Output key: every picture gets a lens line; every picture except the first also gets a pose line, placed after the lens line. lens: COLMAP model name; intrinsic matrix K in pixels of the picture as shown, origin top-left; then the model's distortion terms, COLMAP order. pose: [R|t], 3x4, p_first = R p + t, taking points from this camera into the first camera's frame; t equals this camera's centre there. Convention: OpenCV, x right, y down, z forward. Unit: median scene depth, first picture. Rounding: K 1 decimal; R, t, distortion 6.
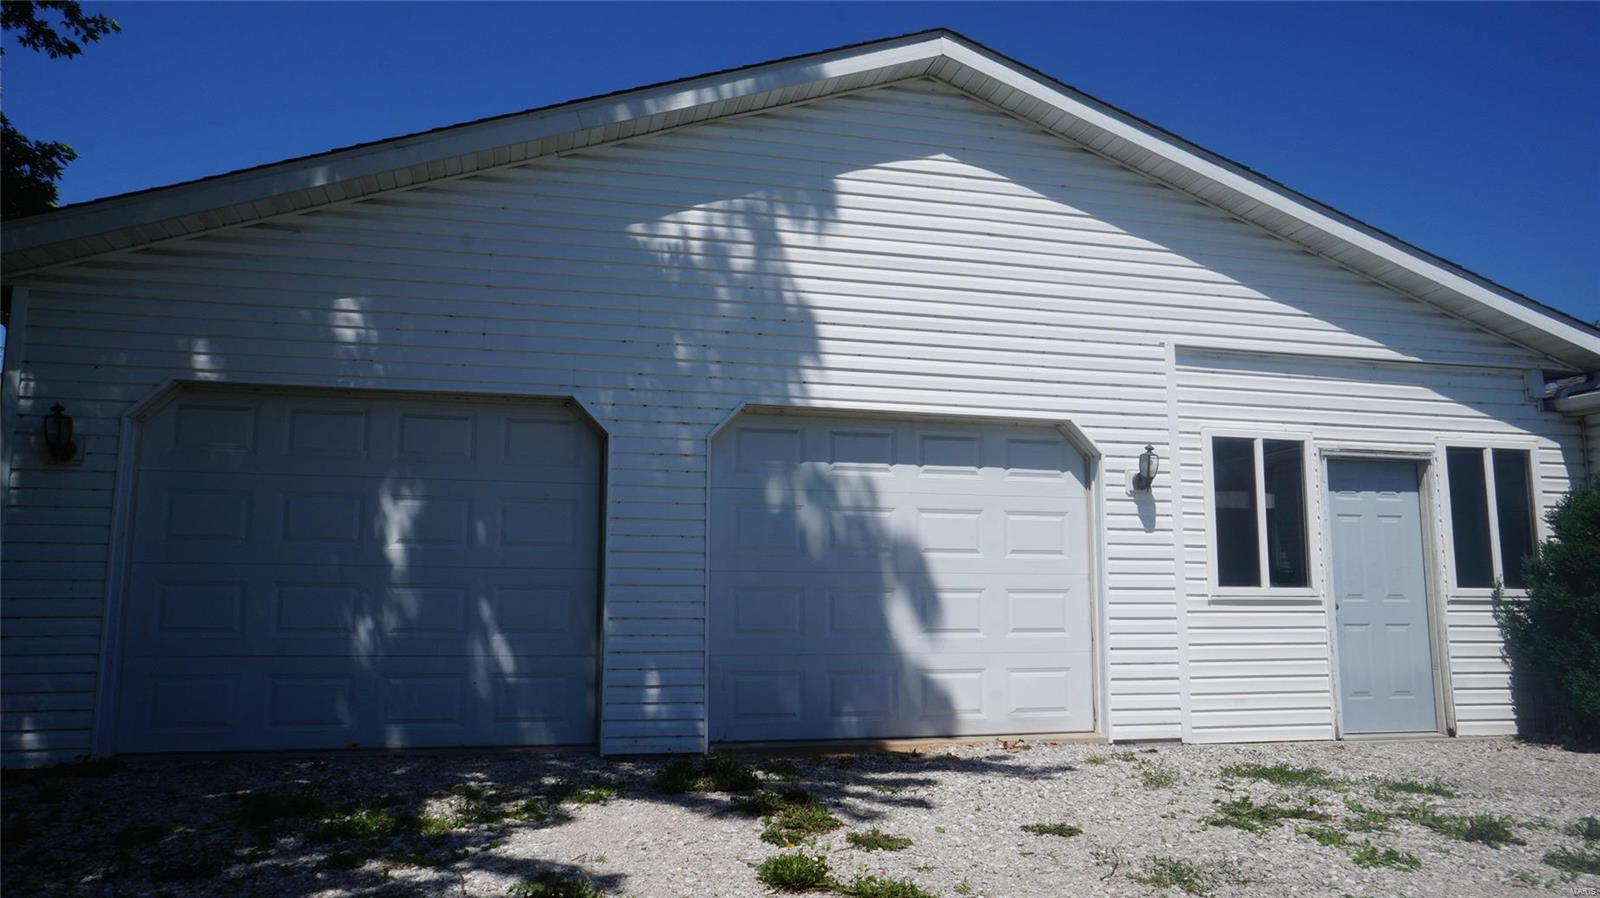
lens RADIAL K [[1101.5, 0, 766.8], [0, 1101.5, 450.9], [0, 0, 1]] dist [-0.066558, 0.097284]
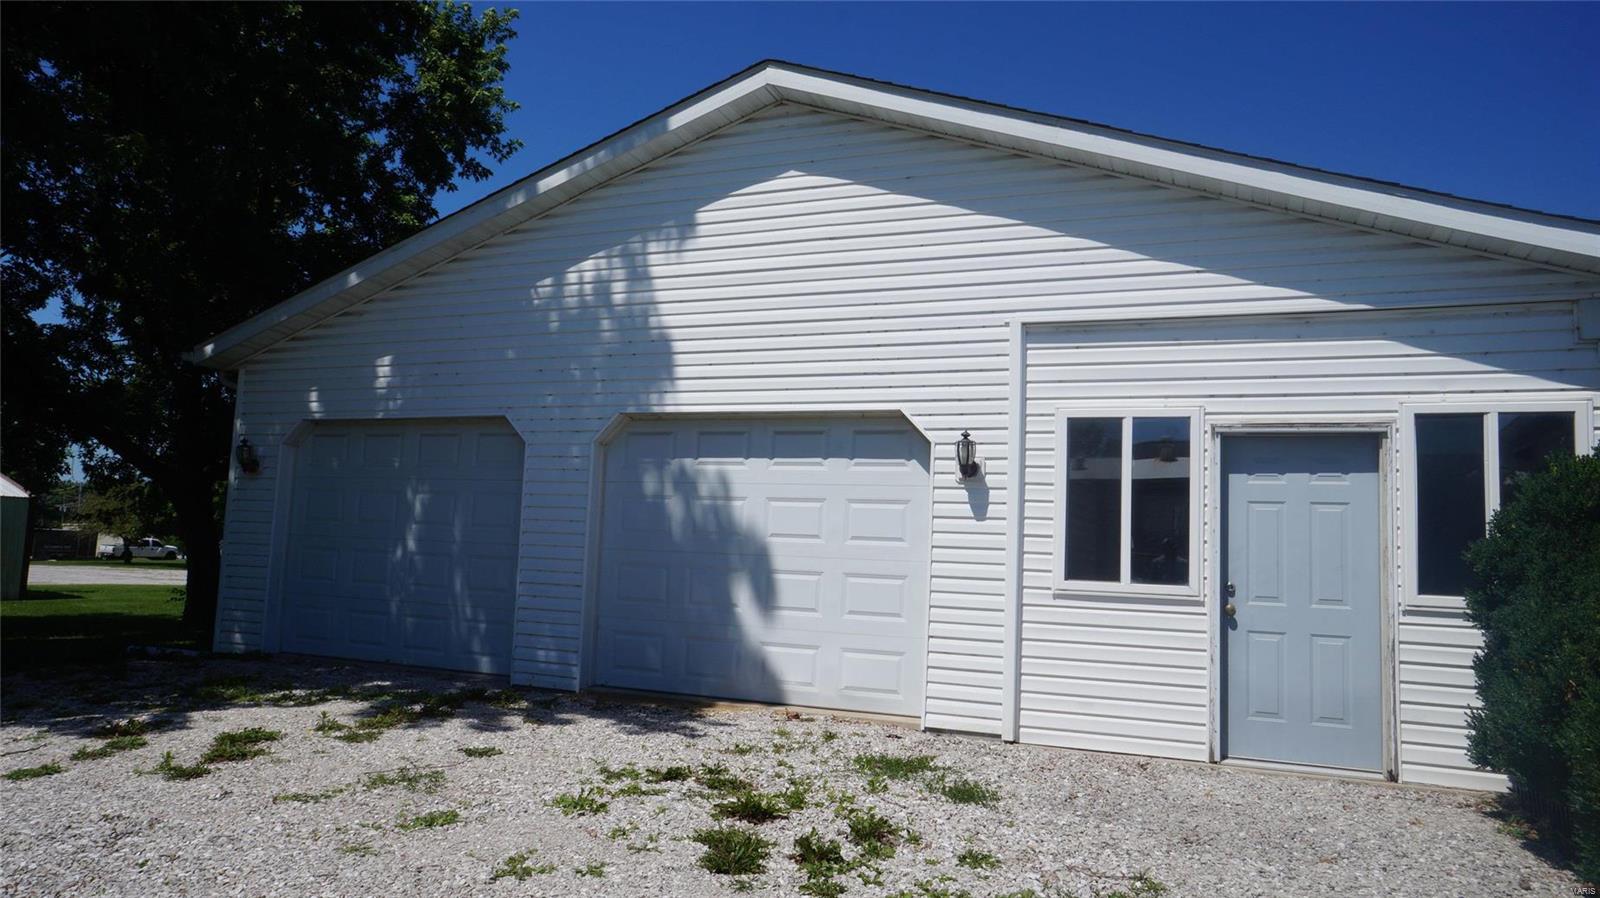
lens RADIAL K [[1101.5, 0, 766.8], [0, 1101.5, 450.9], [0, 0, 1]] dist [-0.066558, 0.097284]
pose [[0.803349, -0.030432, -0.594730, 0.796088], [0.039094, 0.999234, 0.001677, 0.003467], [0.594223, -0.024597, 0.803924, 0.107189]]
